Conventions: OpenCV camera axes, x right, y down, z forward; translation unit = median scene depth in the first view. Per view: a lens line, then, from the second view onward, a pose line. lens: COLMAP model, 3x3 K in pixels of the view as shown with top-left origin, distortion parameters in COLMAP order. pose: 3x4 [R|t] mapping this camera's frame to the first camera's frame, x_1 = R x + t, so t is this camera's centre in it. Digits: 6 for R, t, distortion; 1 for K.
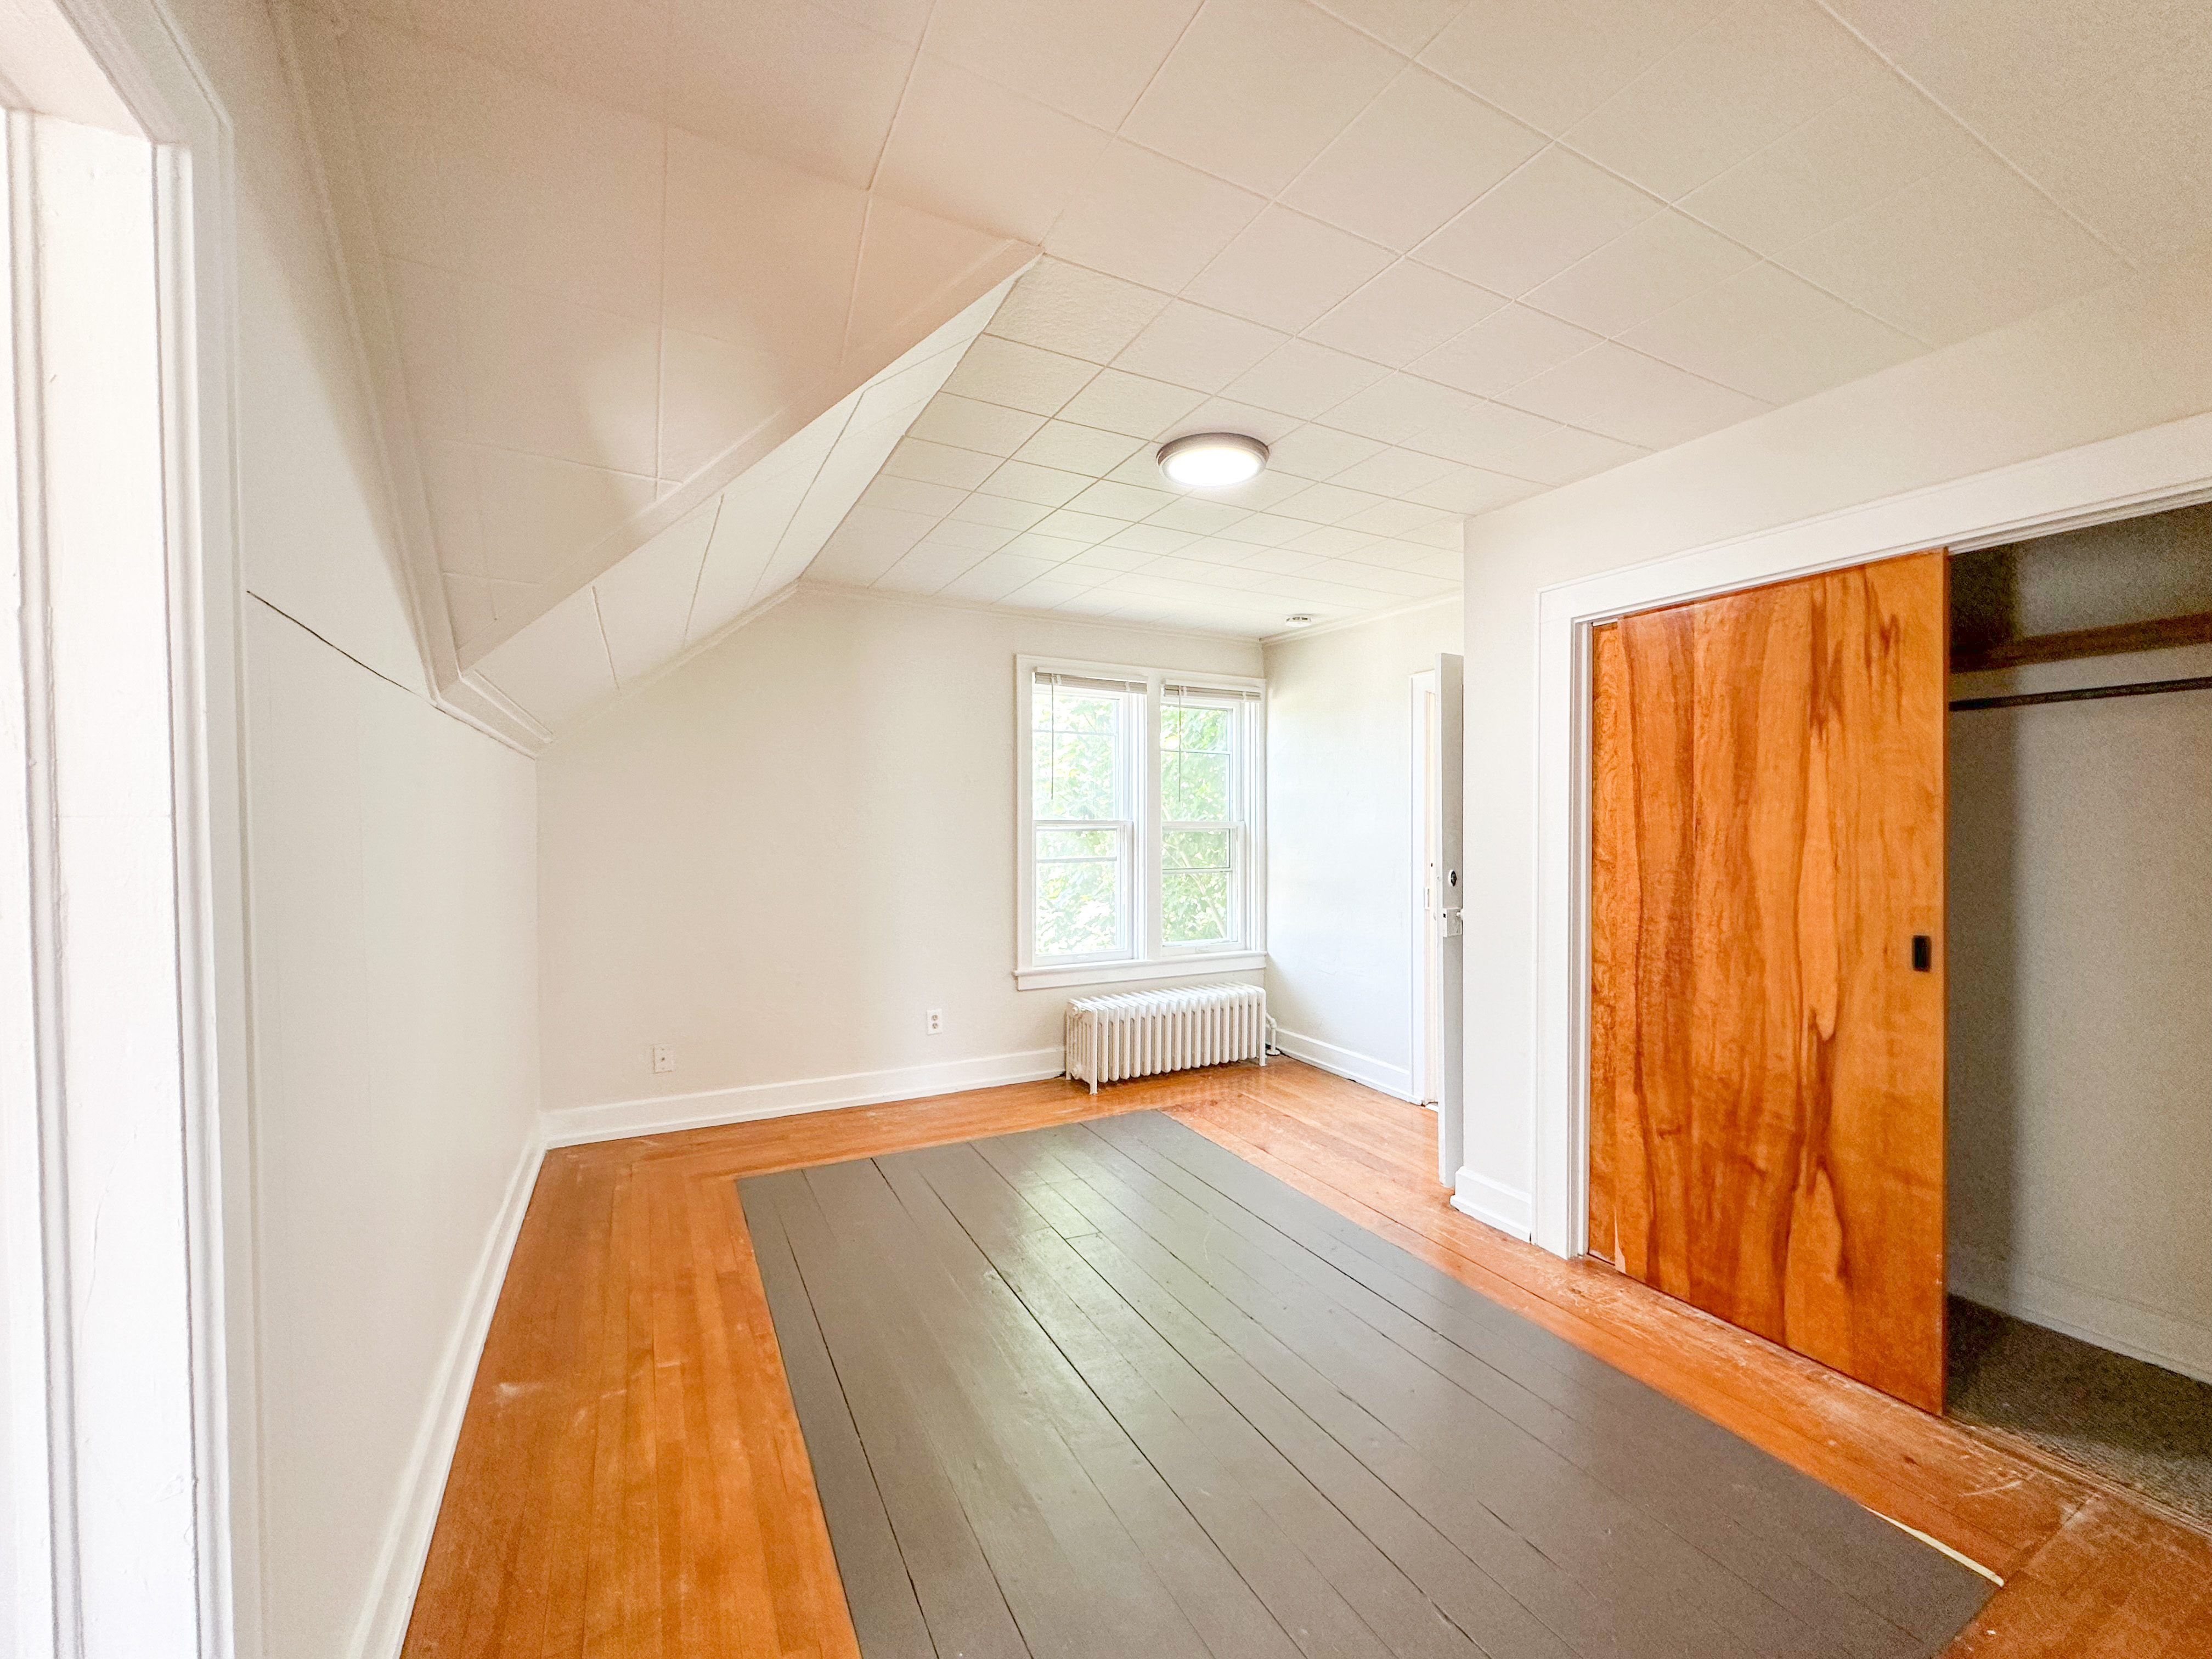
lens RADIAL K [[887.2, 0, 1105.4], [0, 887.2, 830.6], [0, 0, 1]] dist [0.003408, 0.000263]
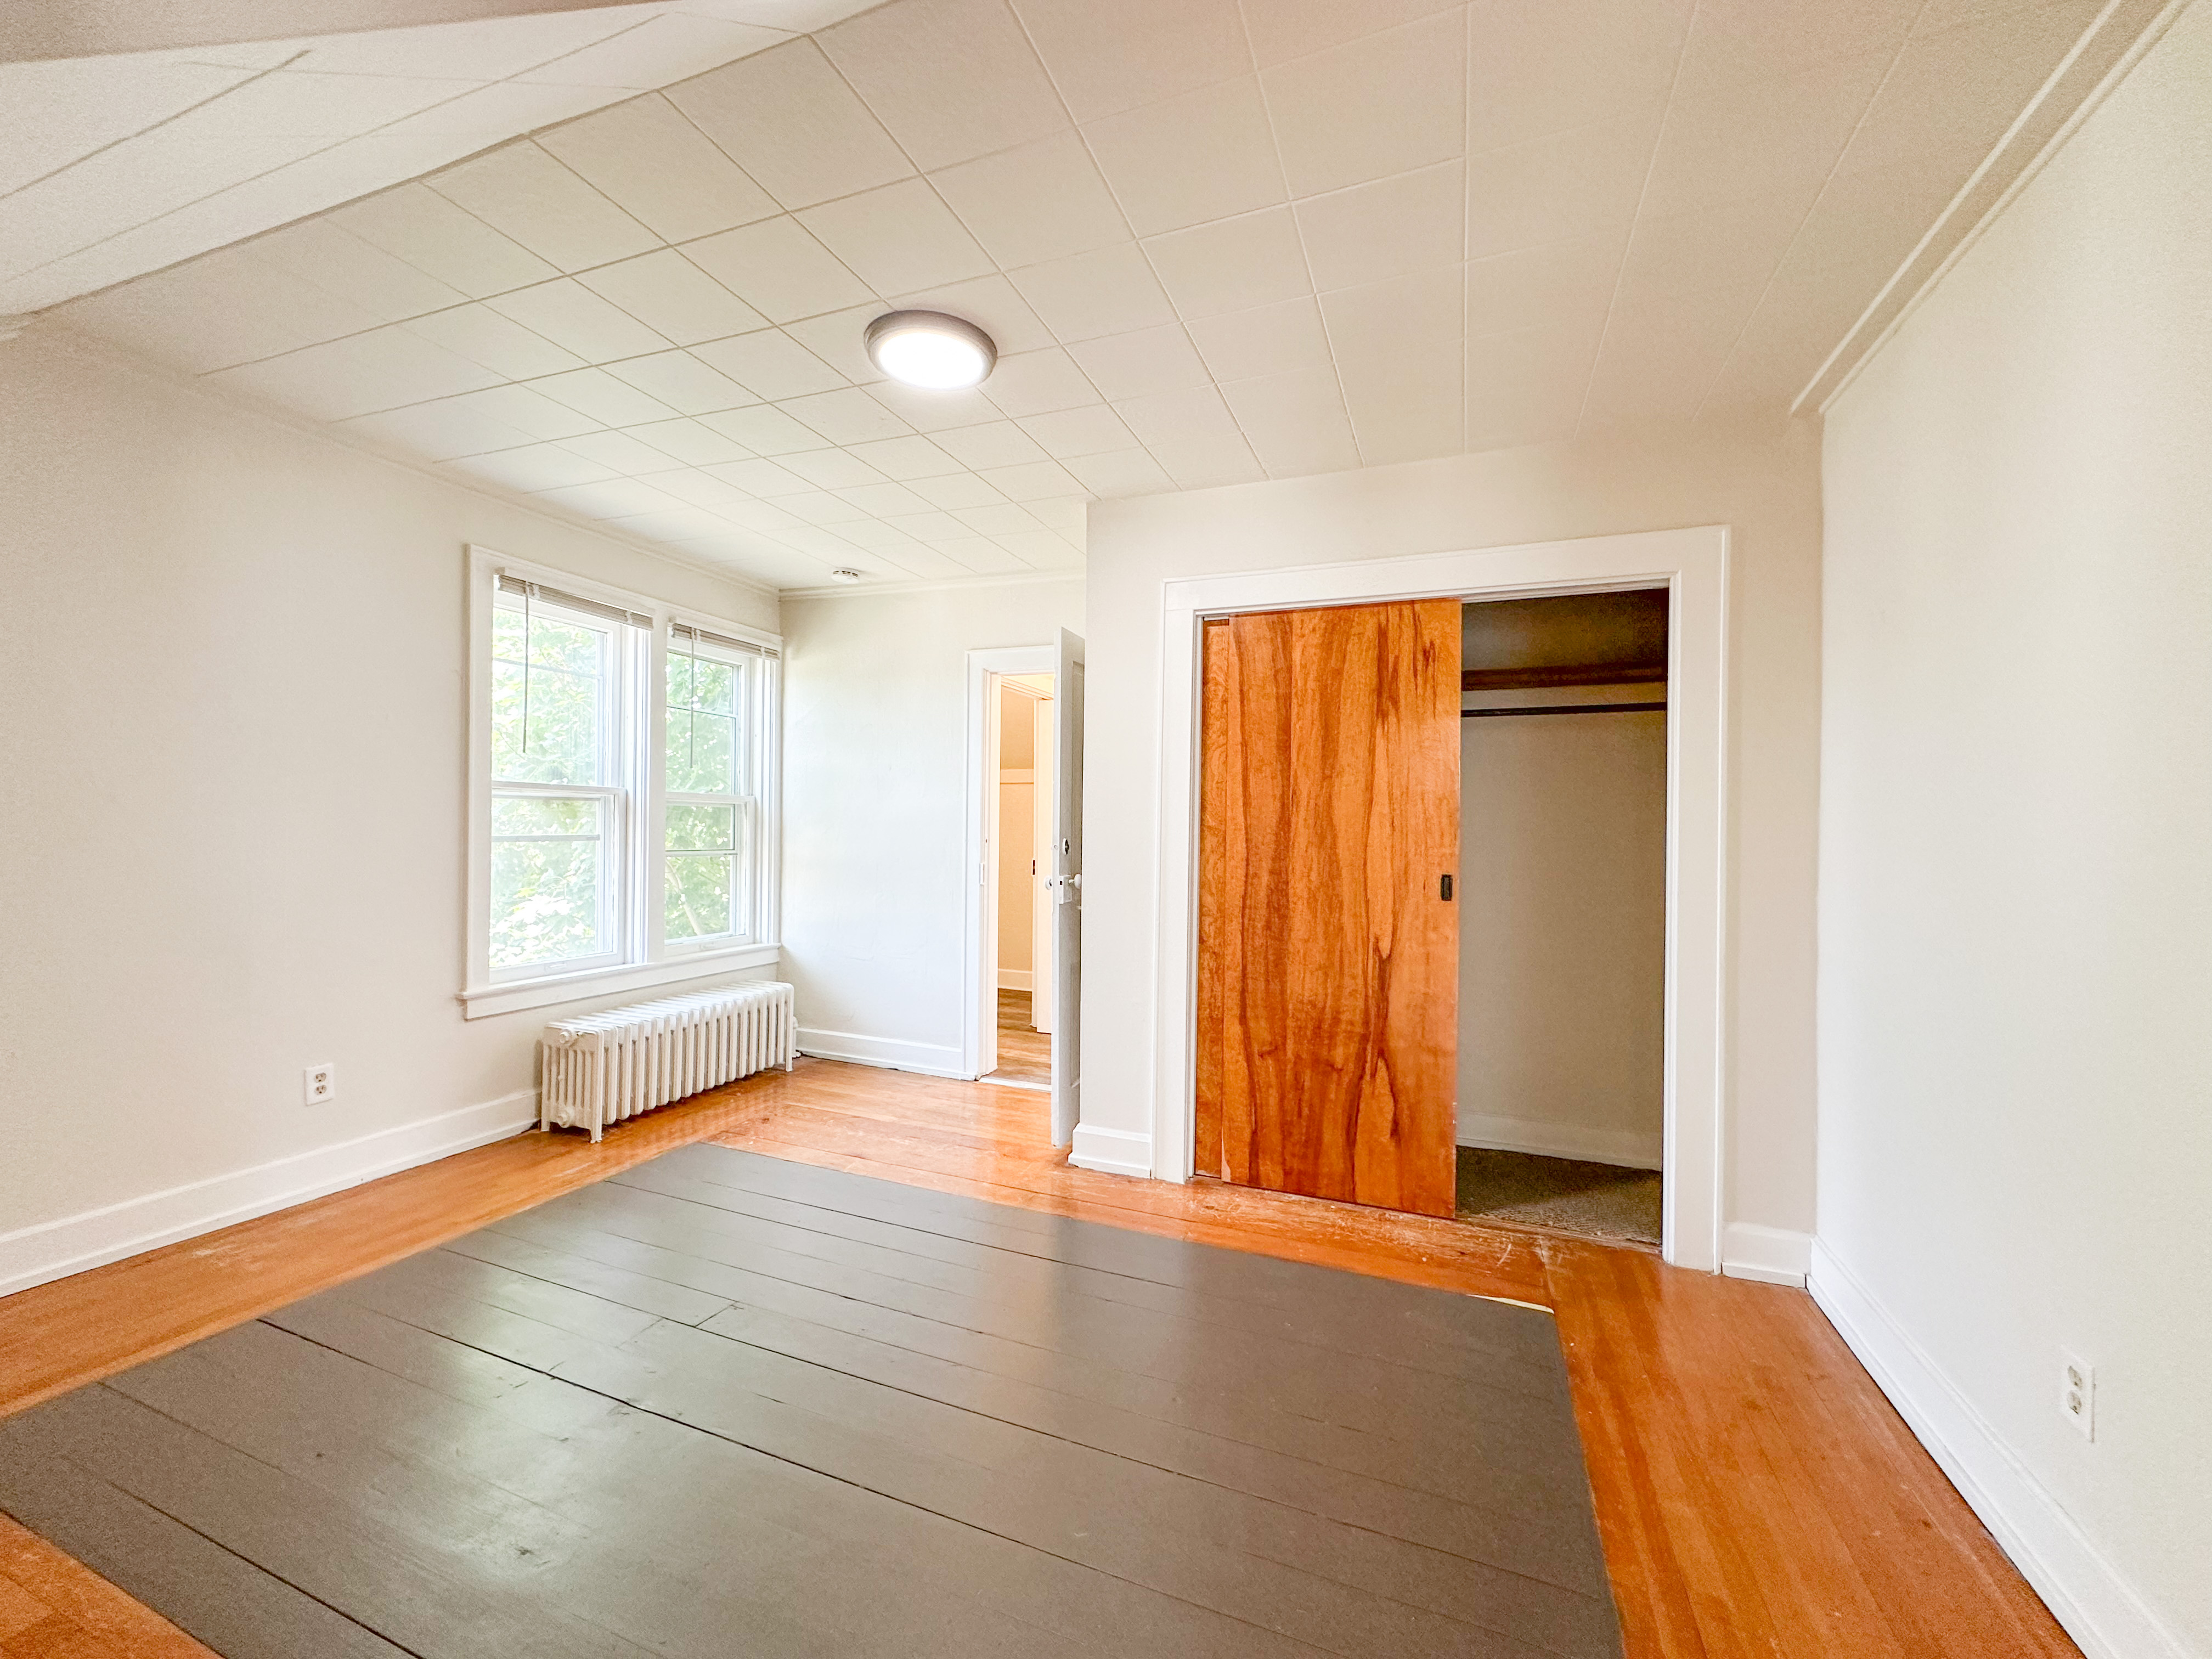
lens RADIAL K [[887.2, 0, 1106.0], [0, 887.2, 831.1], [0, 0, 1]] dist [0.003408, 0.000263]
pose [[0.762062, 0.008755, 0.647445, -0.296219], [-0.009795, 0.999950, -0.001993, 0.045620], [-0.647430, -0.004823, 0.762110, 0.228238]]
